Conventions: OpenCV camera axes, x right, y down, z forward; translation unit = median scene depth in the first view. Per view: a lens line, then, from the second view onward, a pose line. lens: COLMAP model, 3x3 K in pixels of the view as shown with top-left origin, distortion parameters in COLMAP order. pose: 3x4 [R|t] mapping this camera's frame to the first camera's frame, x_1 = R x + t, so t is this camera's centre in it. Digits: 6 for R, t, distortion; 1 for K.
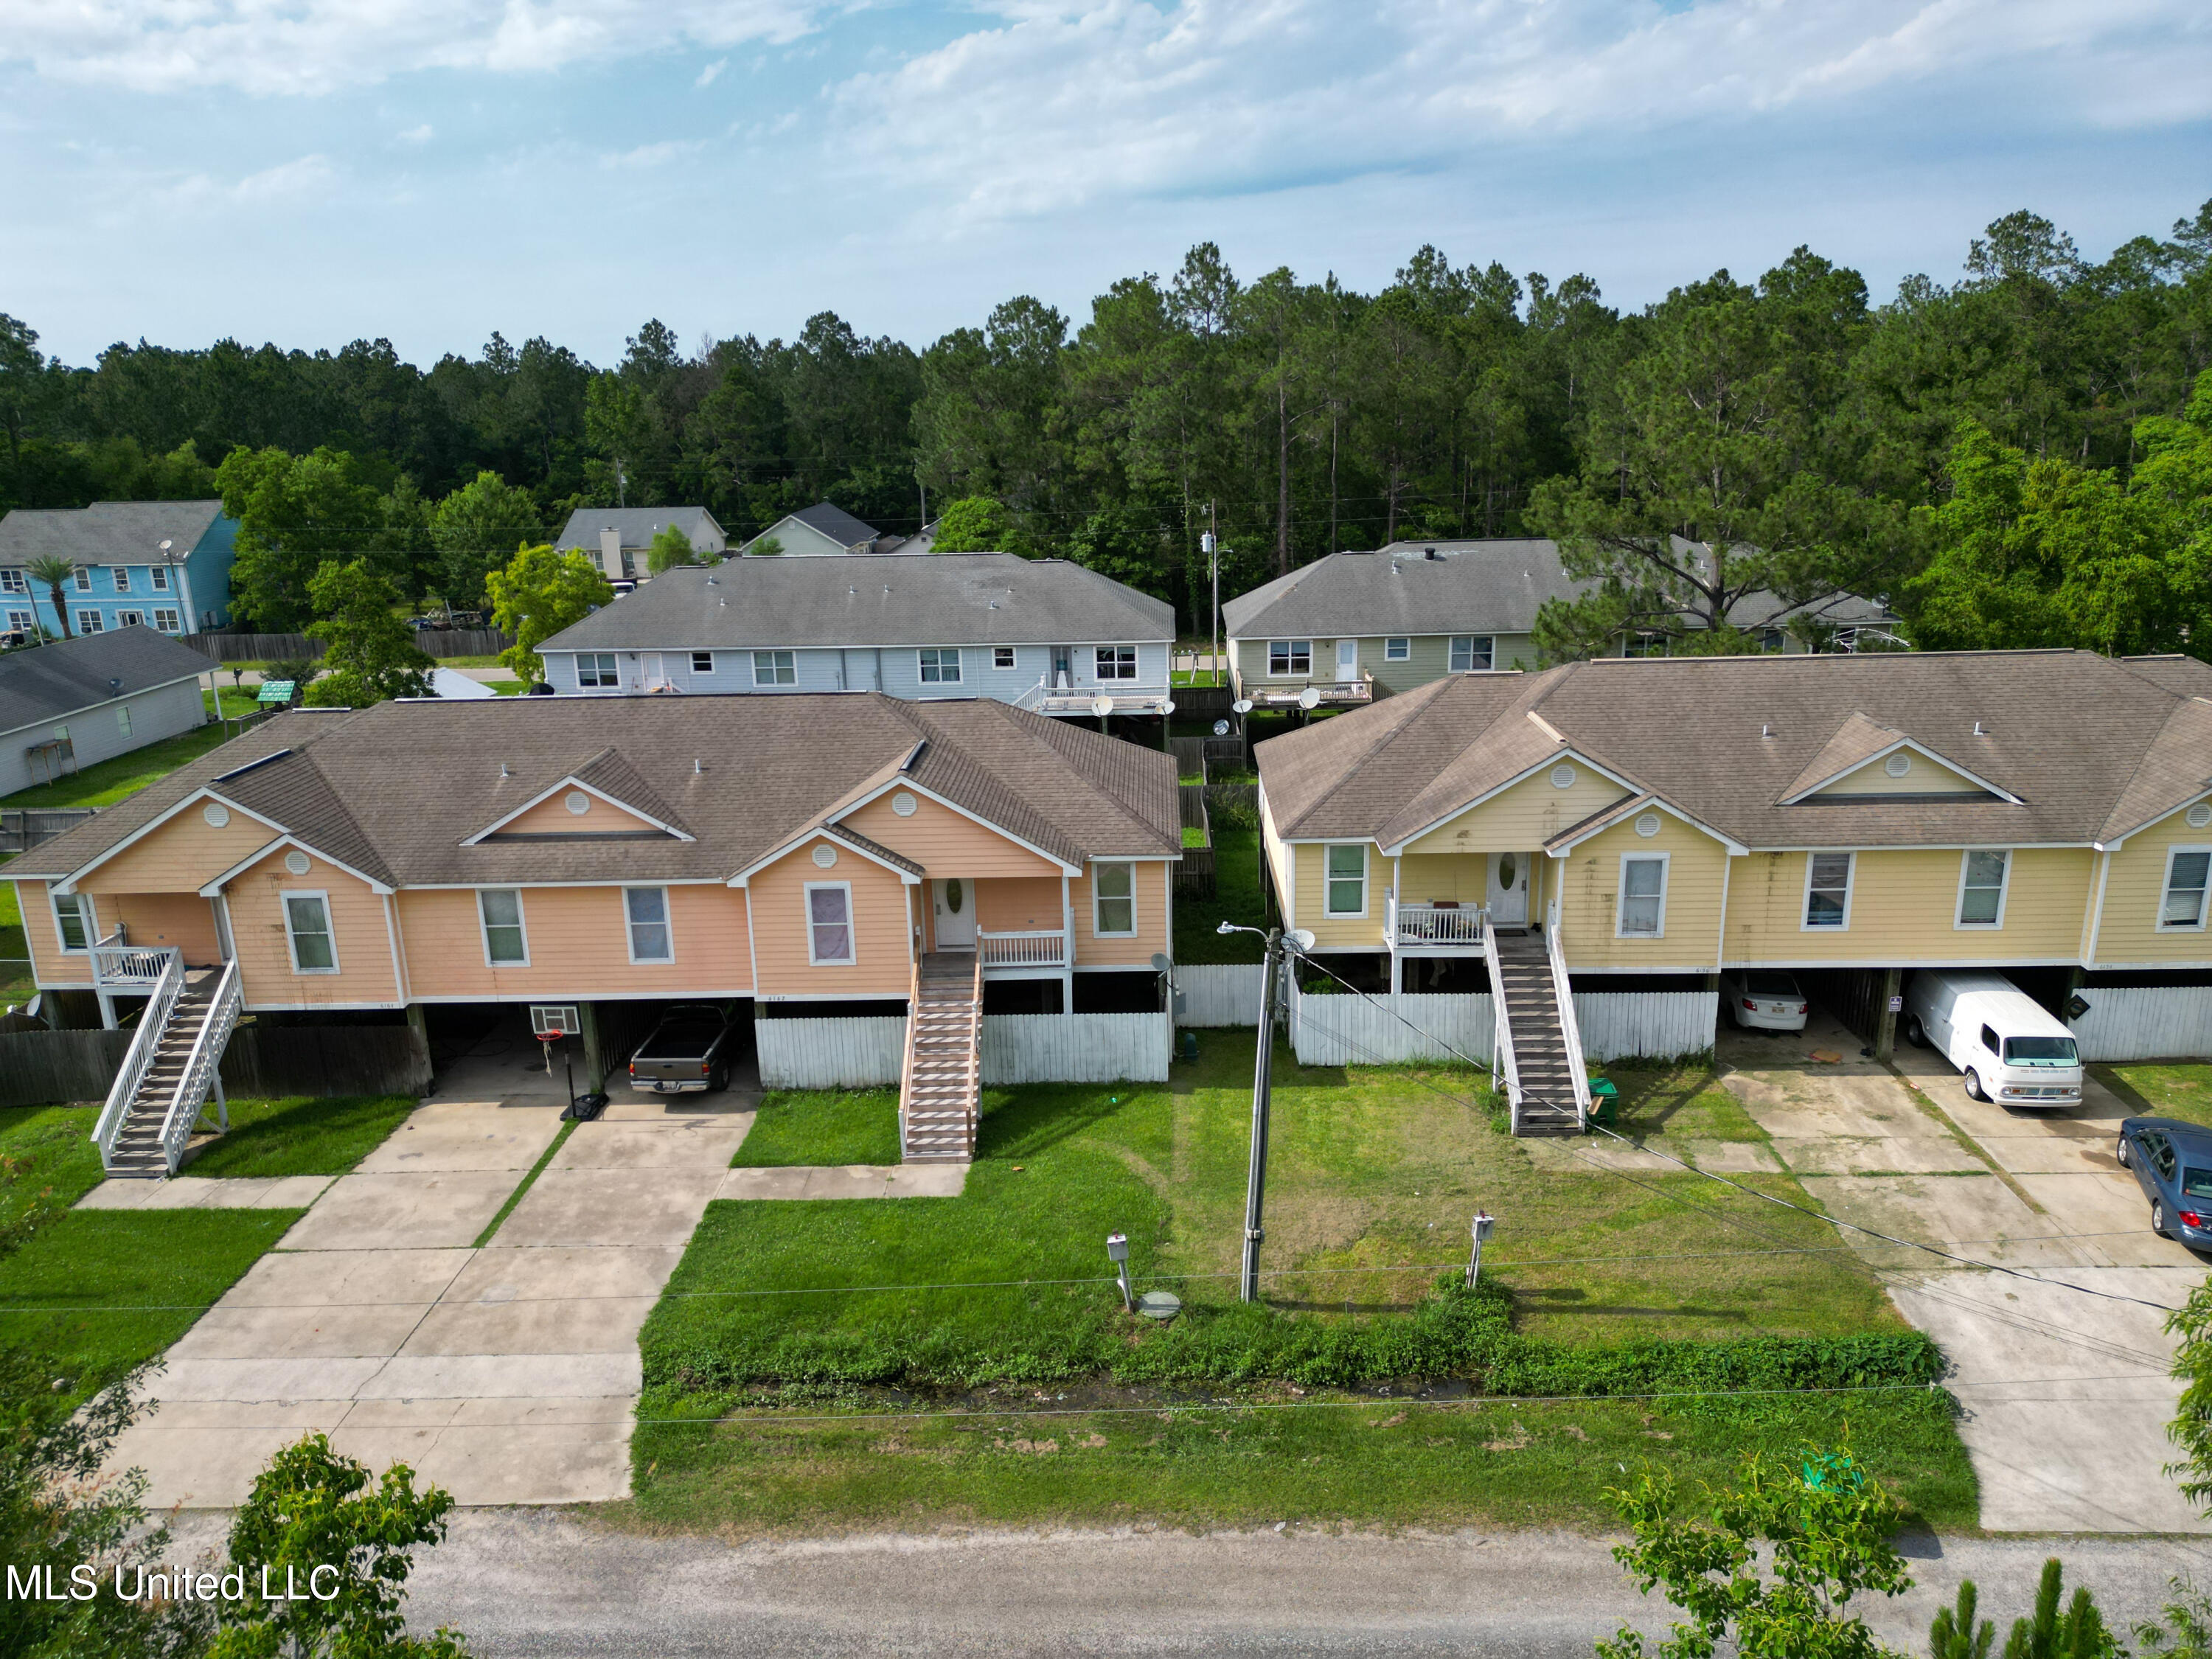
lens RADIAL K [[1548.0, 0, 1106.0], [0, 1548.0, 829.5], [0, 0, 1]] dist [0.074535, -0.078038]
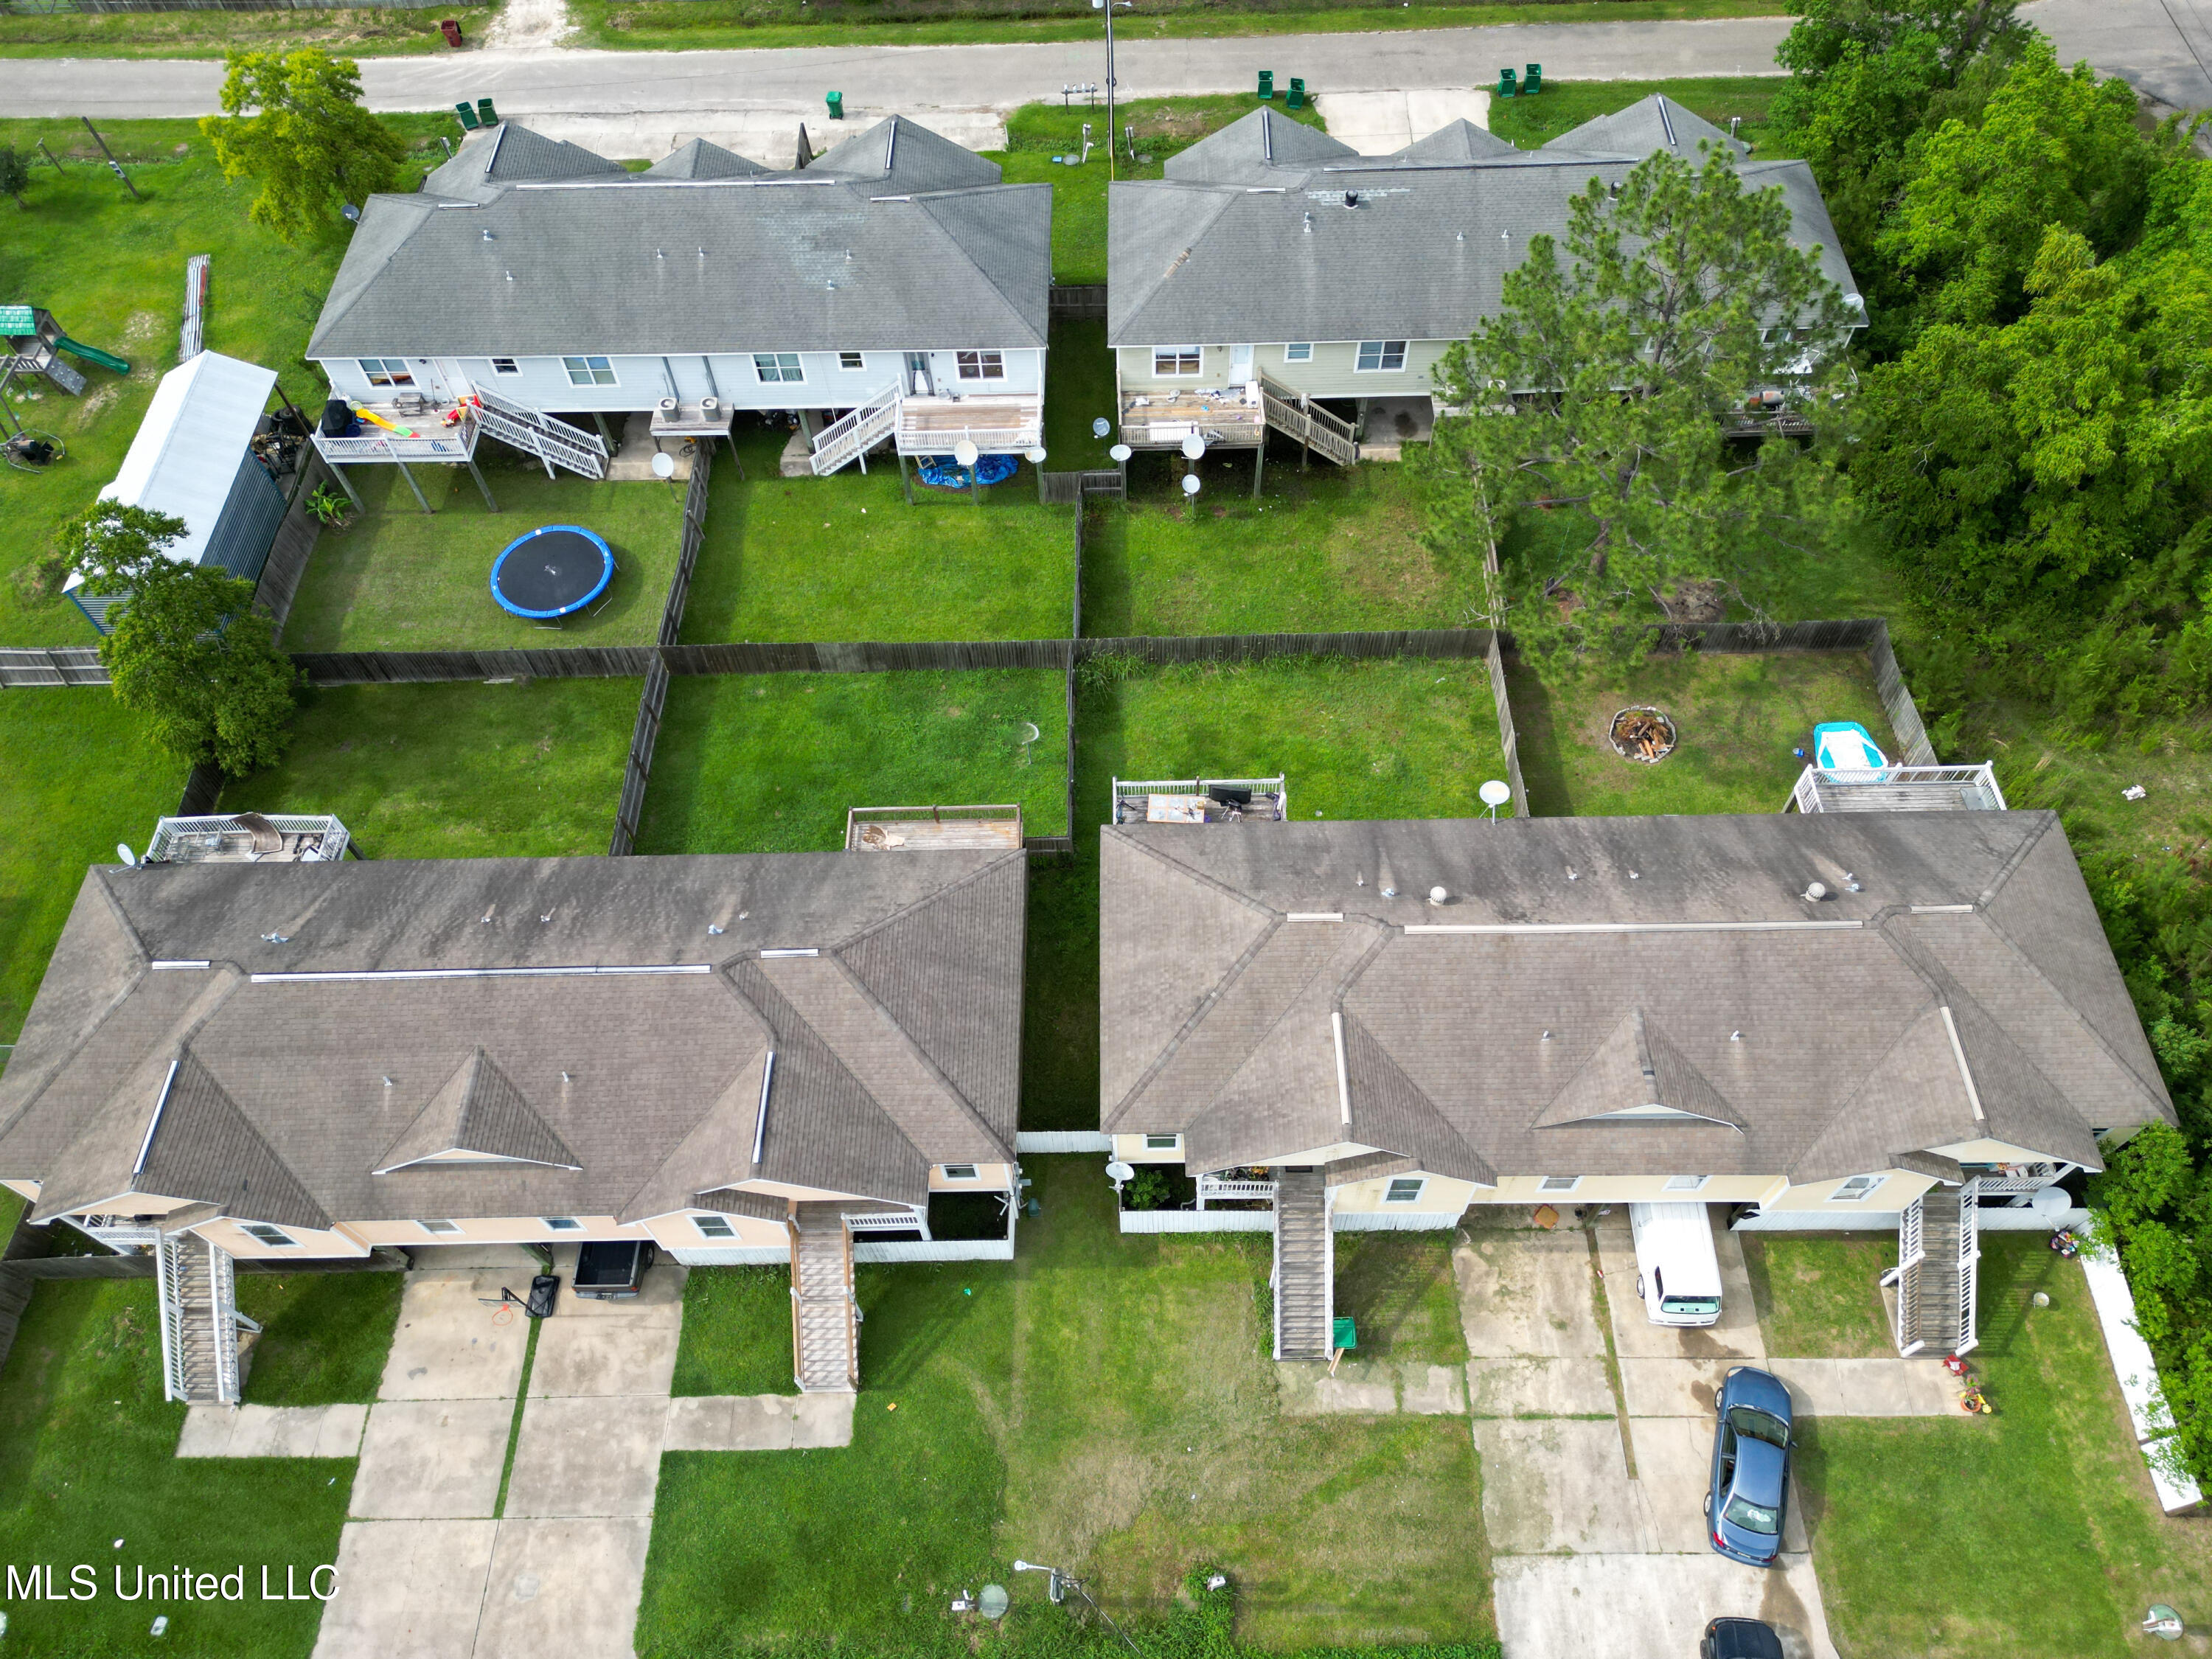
lens RADIAL K [[1548.0, 0, 1106.0], [0, 1548.0, 829.5], [0, 0, 1]] dist [0.074535, -0.078038]
pose [[0.999480, -0.028106, 0.015831, 0.109606], [0.010614, 0.749983, 0.661372, -0.958392], [-0.030462, -0.660859, 0.749891, 0.310166]]
